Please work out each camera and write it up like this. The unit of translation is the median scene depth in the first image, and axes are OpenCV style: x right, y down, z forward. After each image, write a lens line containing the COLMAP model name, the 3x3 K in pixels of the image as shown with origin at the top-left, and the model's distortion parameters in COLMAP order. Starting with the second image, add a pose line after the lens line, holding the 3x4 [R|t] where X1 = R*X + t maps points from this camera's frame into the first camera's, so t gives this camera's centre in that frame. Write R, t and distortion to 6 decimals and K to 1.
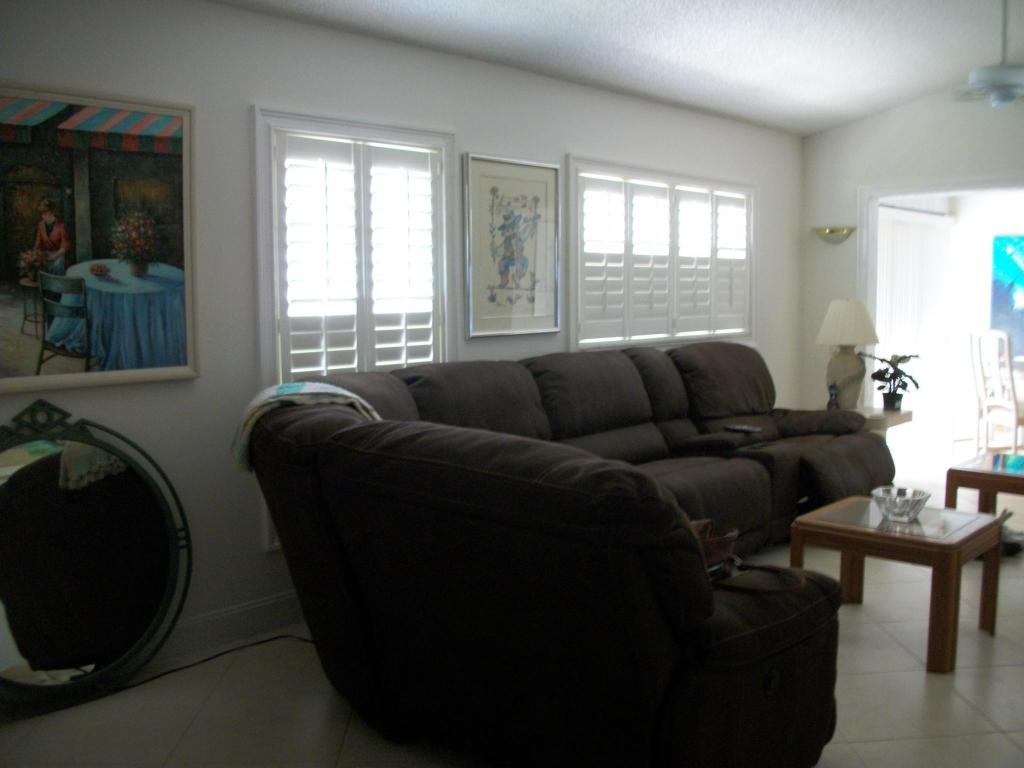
lens RADIAL K [[980.9, 0, 542.8], [0, 980.9, 398.3], [0, 0, 1]] dist [-0.105027, 0.000000]
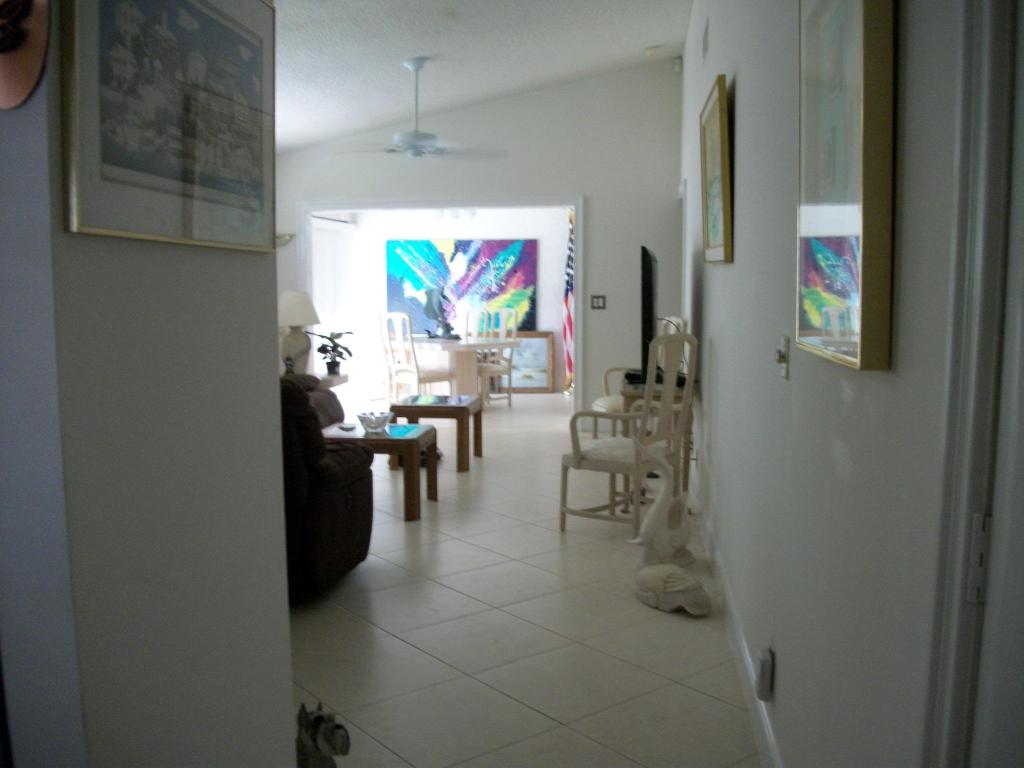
lens RADIAL K [[980.9, 0, 510.7], [0, 980.9, 383.7], [0, 0, 1]] dist [-0.105027, 0.000000]
pose [[0.829400, -0.051527, 0.556274, -0.175626], [0.056568, 0.998366, 0.008134, 0.027356], [-0.555784, 0.024721, 0.830959, -0.233225]]
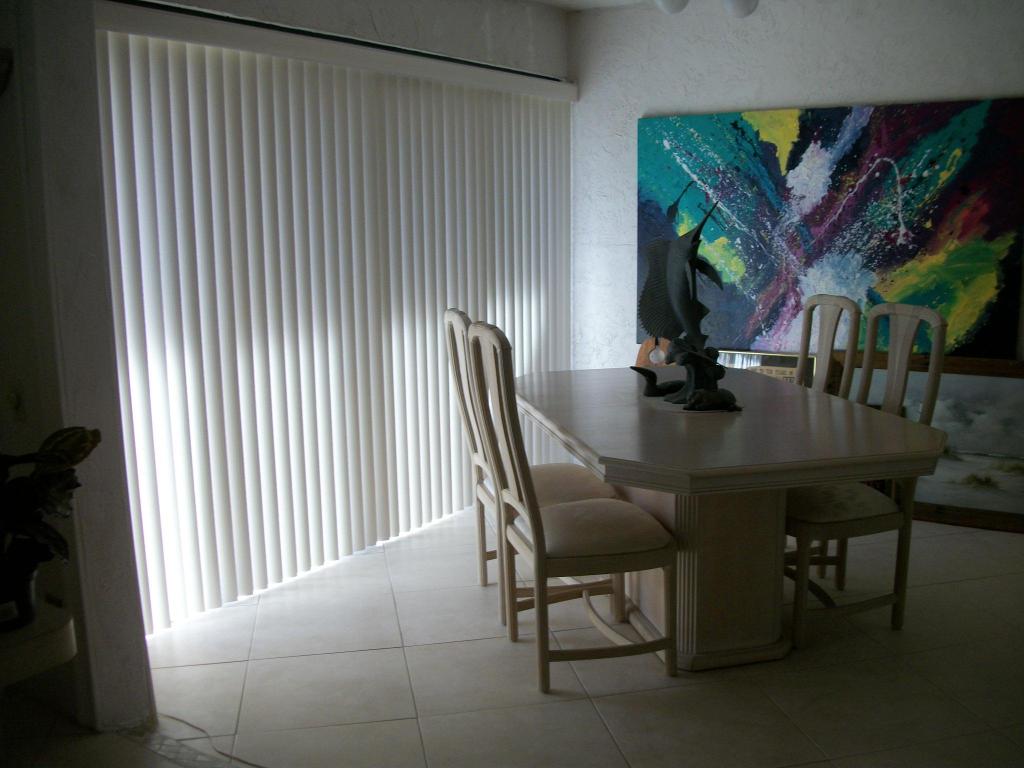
lens RADIAL K [[980.9, 0, 517.6], [0, 980.9, 387.7], [0, 0, 1]] dist [-0.105027, 0.000000]
pose [[0.992152, -0.020845, 0.123285, 0.493236], [0.013446, 0.998075, 0.060544, -0.079537], [-0.124310, -0.058411, 0.990523, 0.689419]]
